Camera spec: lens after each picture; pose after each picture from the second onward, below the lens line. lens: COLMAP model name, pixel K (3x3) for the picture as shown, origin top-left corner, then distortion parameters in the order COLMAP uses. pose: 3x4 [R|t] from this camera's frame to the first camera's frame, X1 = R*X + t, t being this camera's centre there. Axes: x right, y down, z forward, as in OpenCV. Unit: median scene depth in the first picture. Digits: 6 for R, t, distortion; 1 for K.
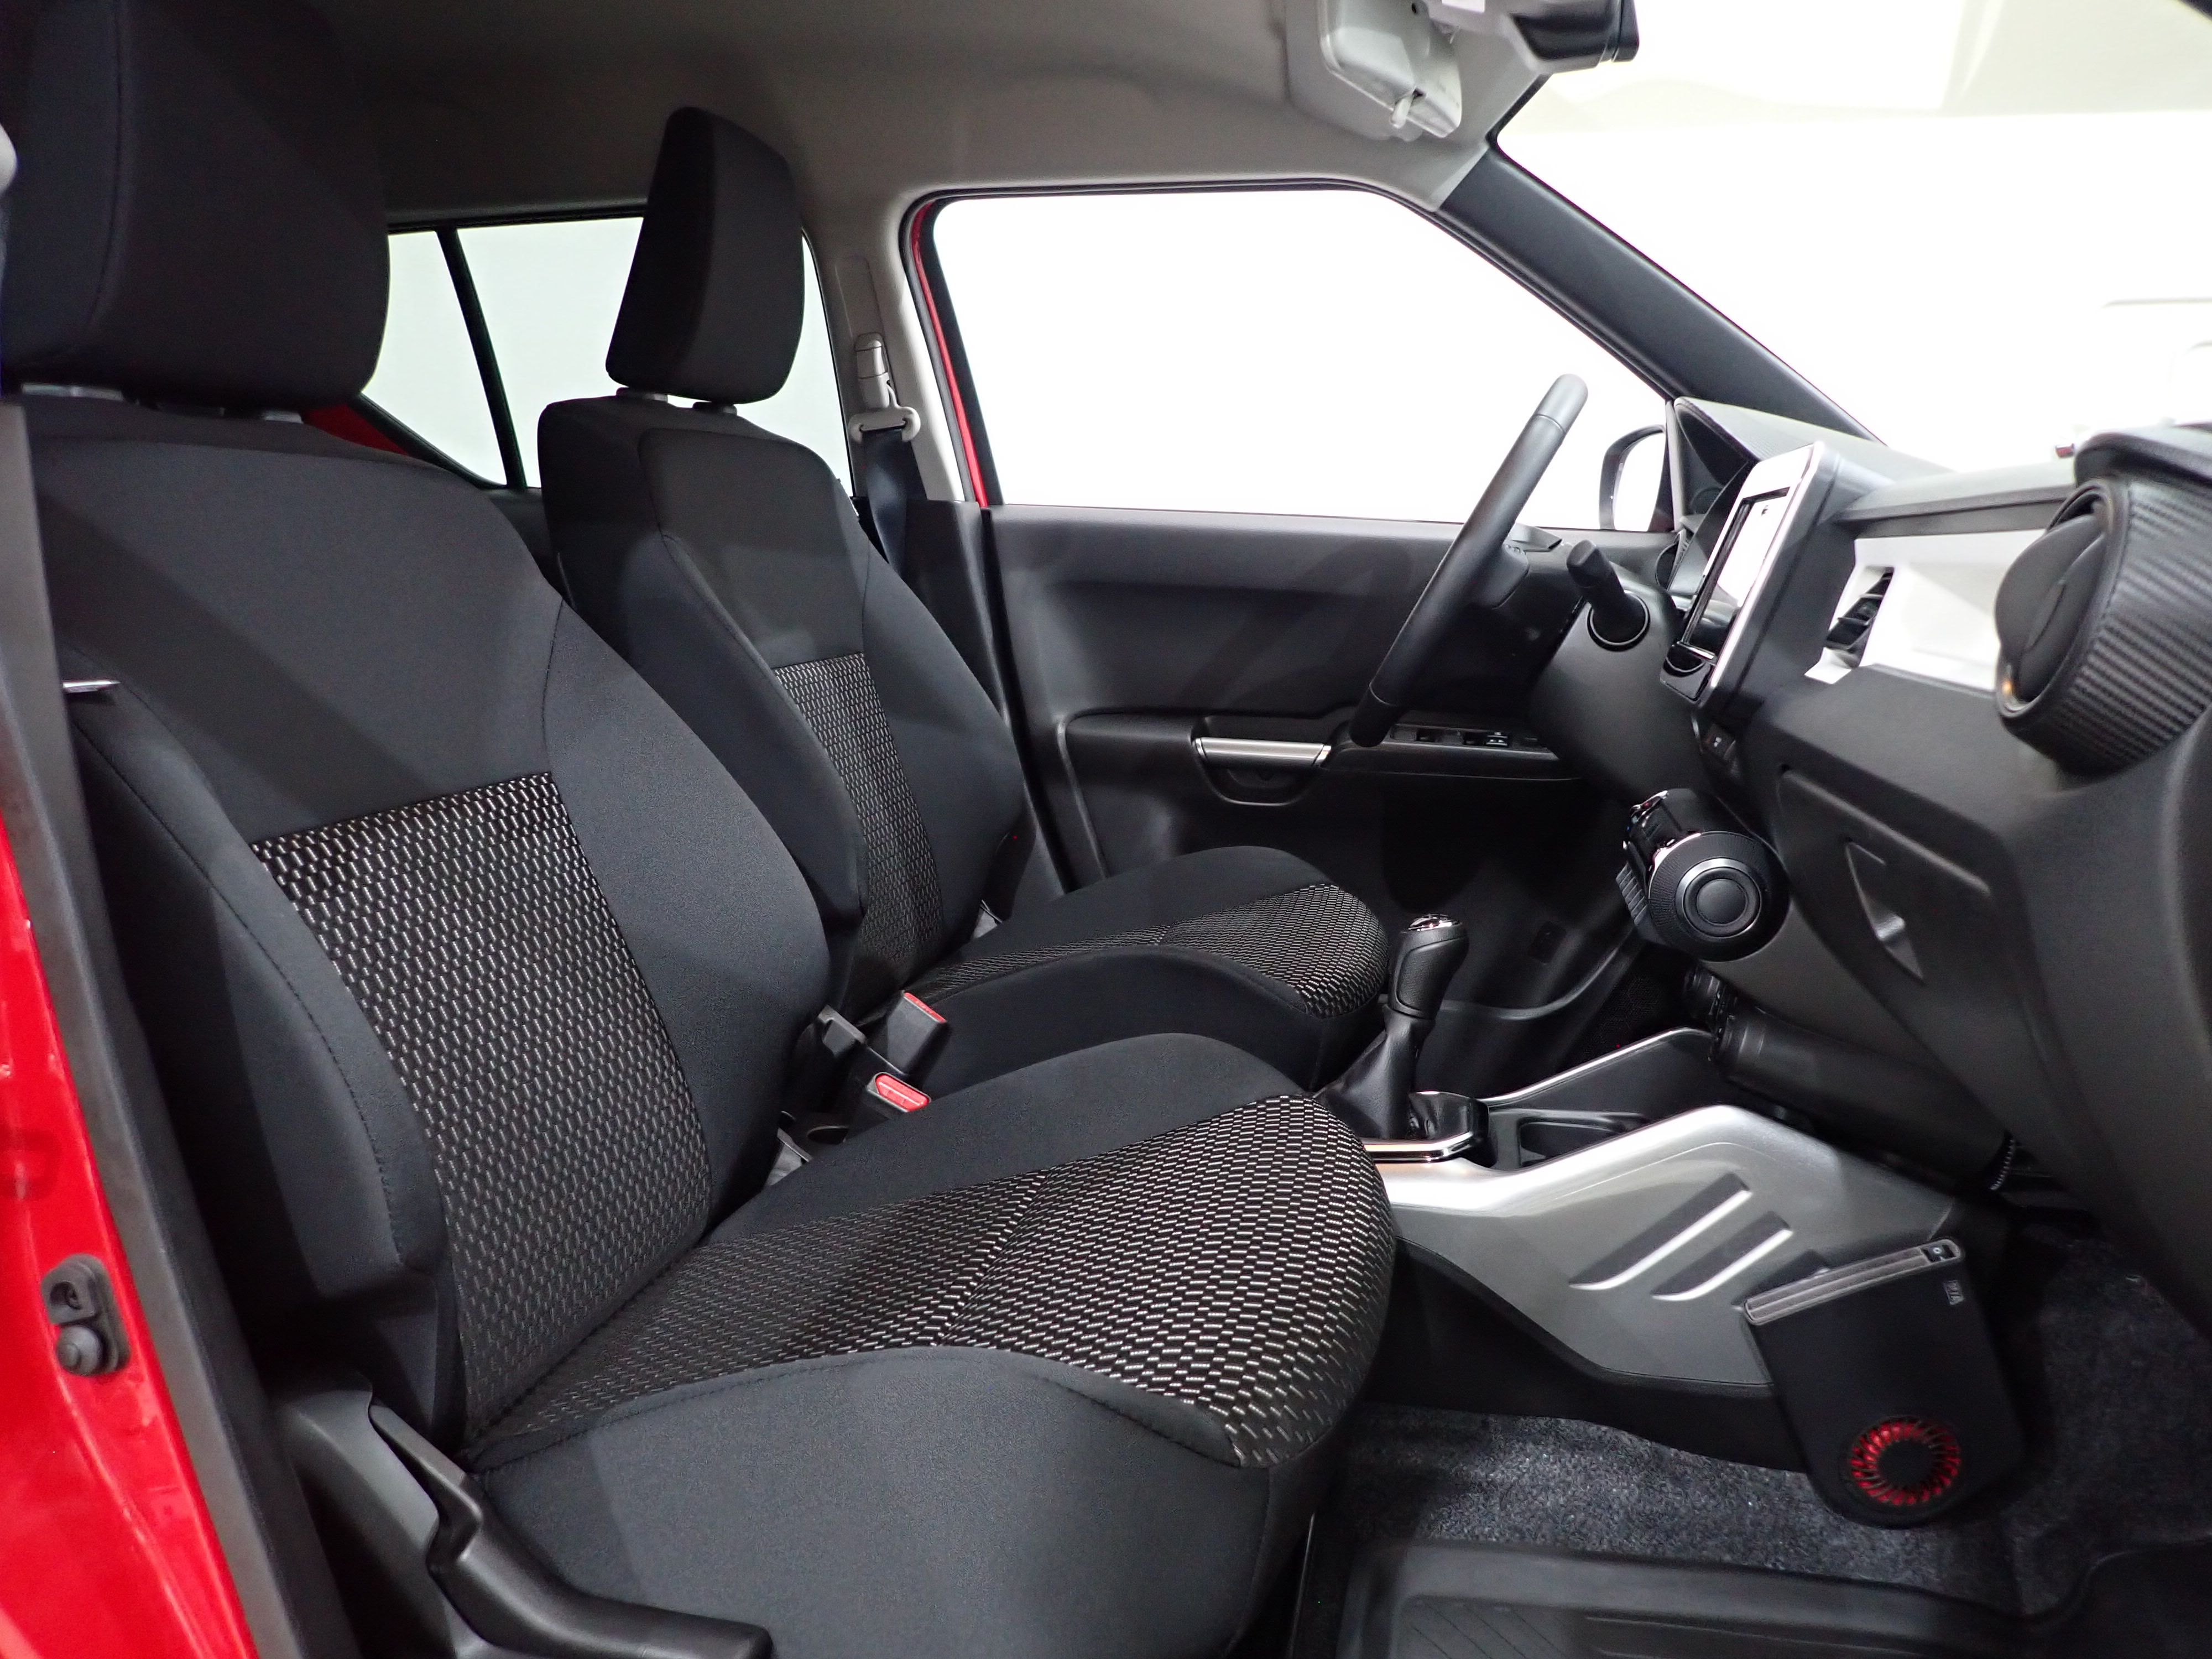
lens RADIAL K [[1627.6, 0, 1103.8], [0, 1627.6, 829.3], [0, 0, 1]] dist [-0.008248, -0.007557]
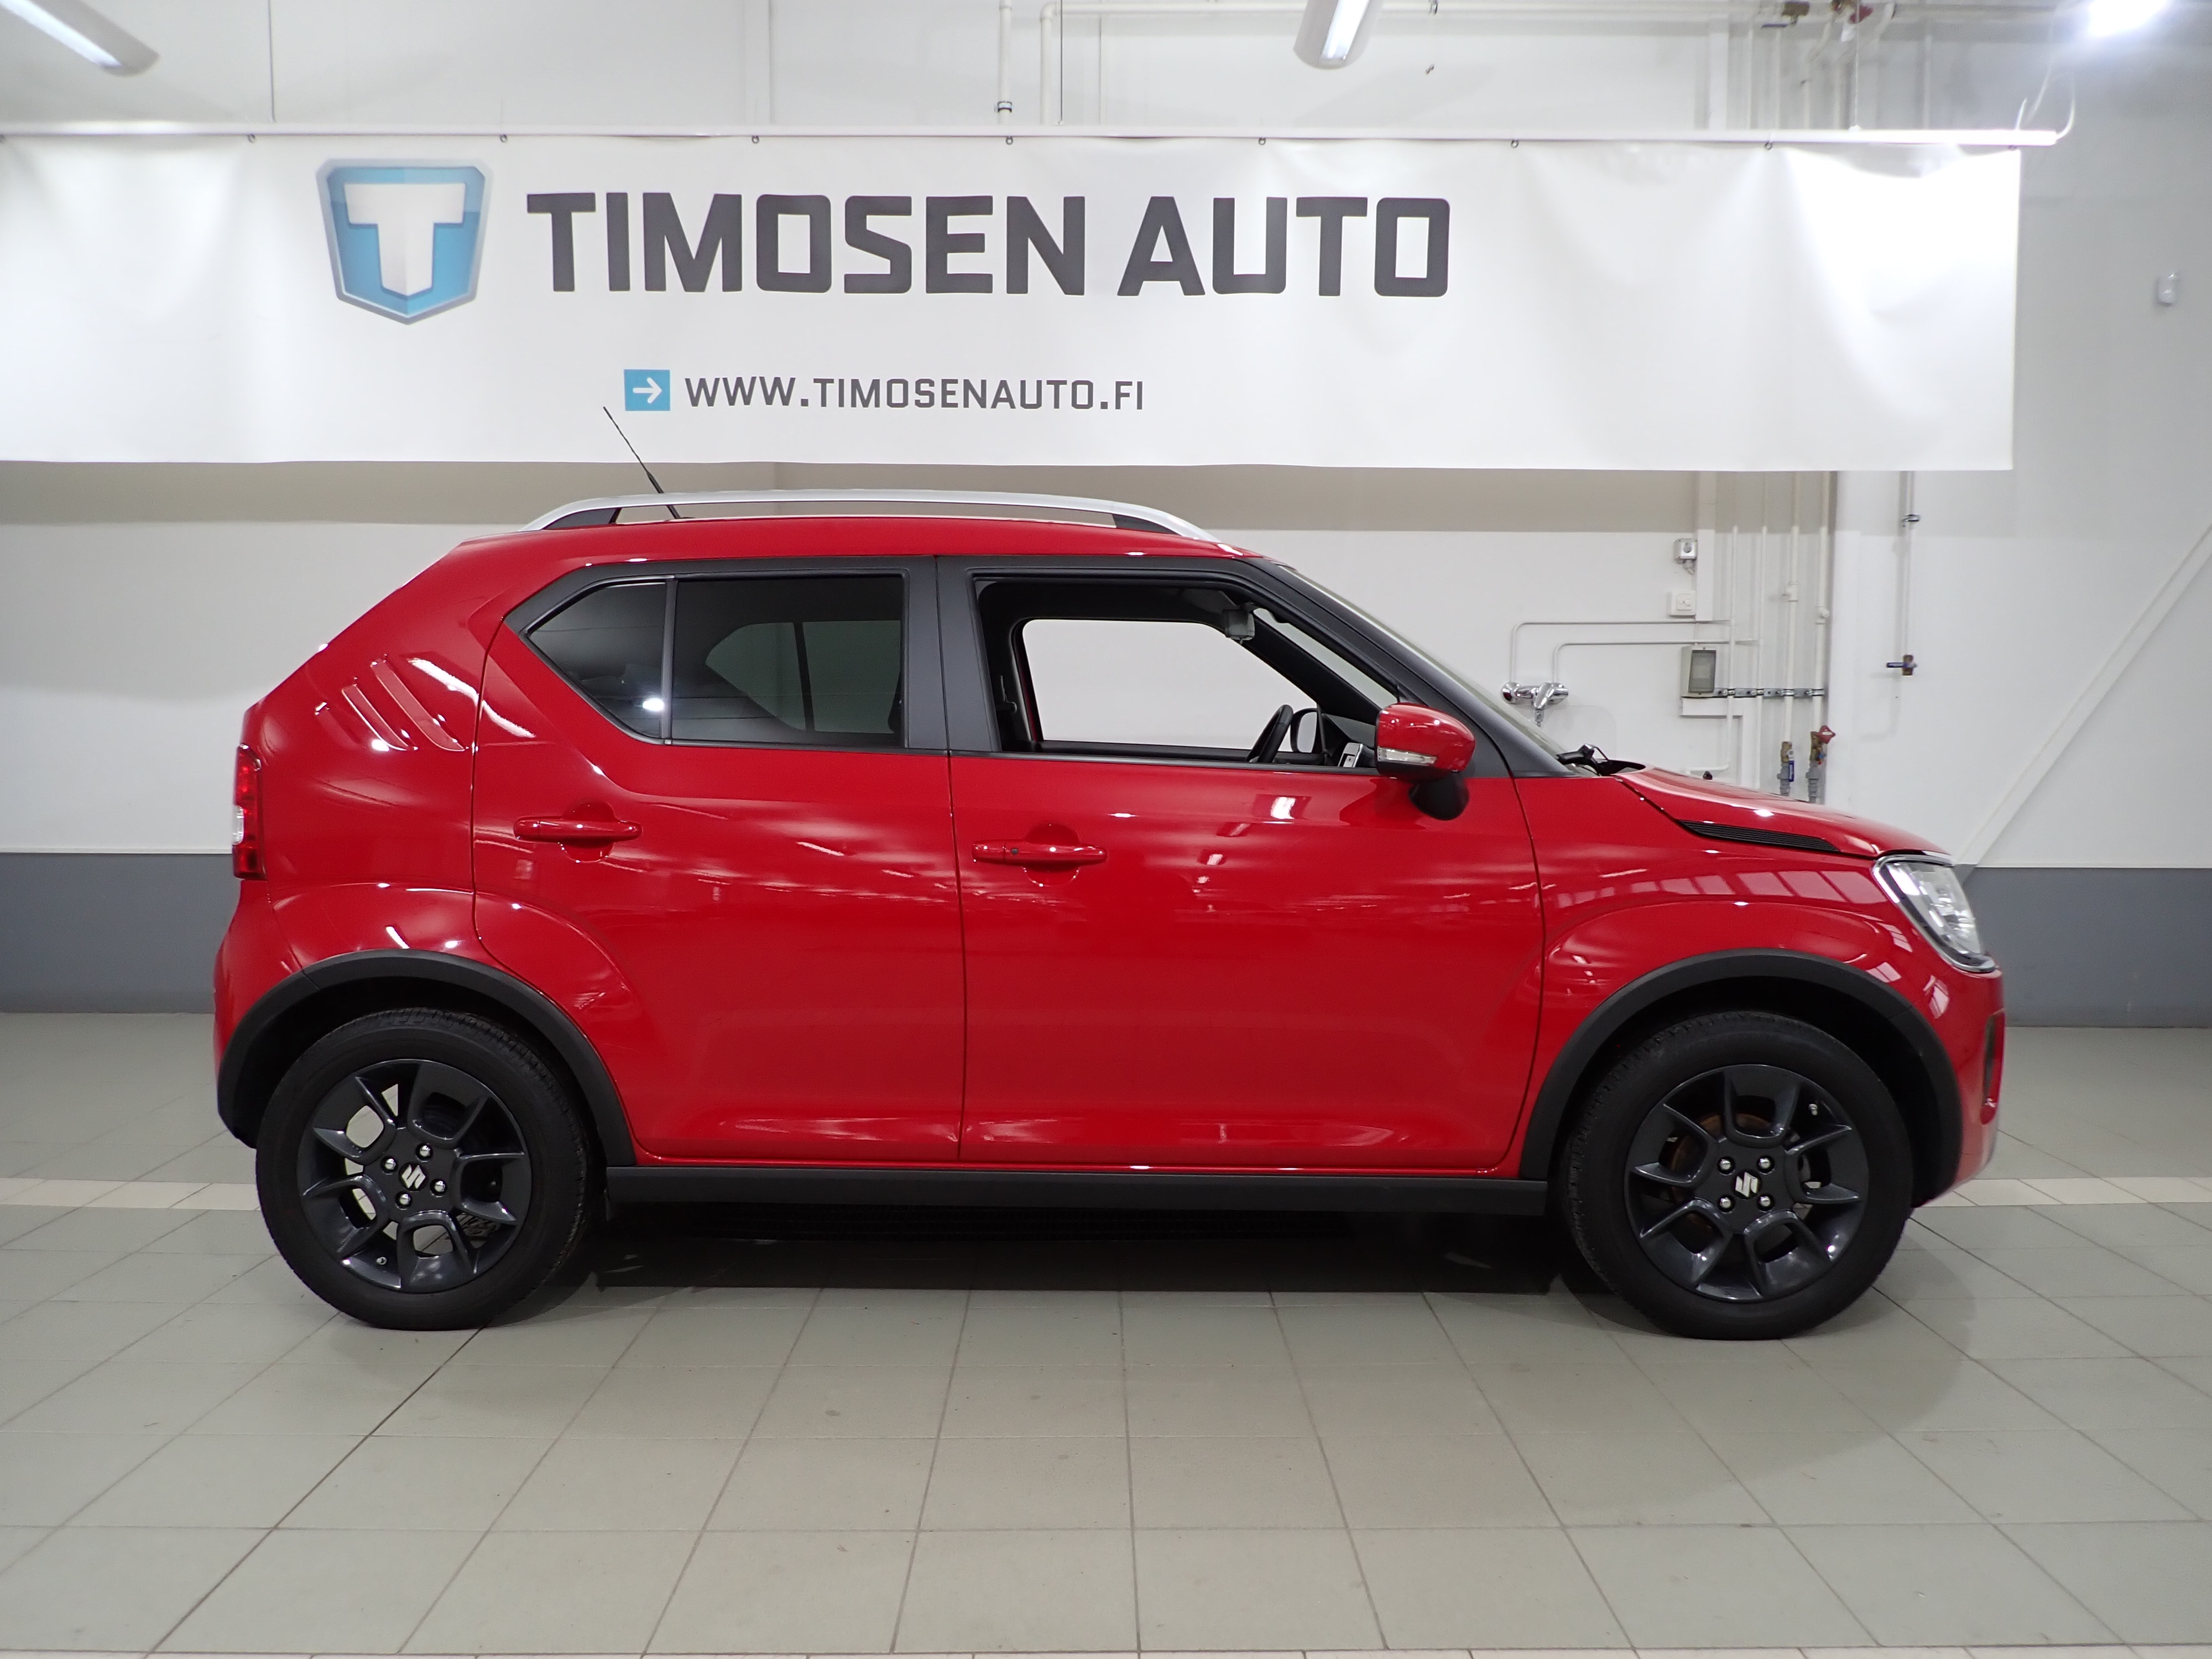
lens RADIAL K [[1627.6, 0, 1106.9], [0, 1627.6, 826.9], [0, 0, 1]] dist [-0.008248, -0.007557]
pose [[0.978770, -0.017984, 0.204172, -0.473315], [0.038505, 0.994540, -0.096988, 0.158778], [-0.201313, 0.102790, 0.974119, -1.330073]]
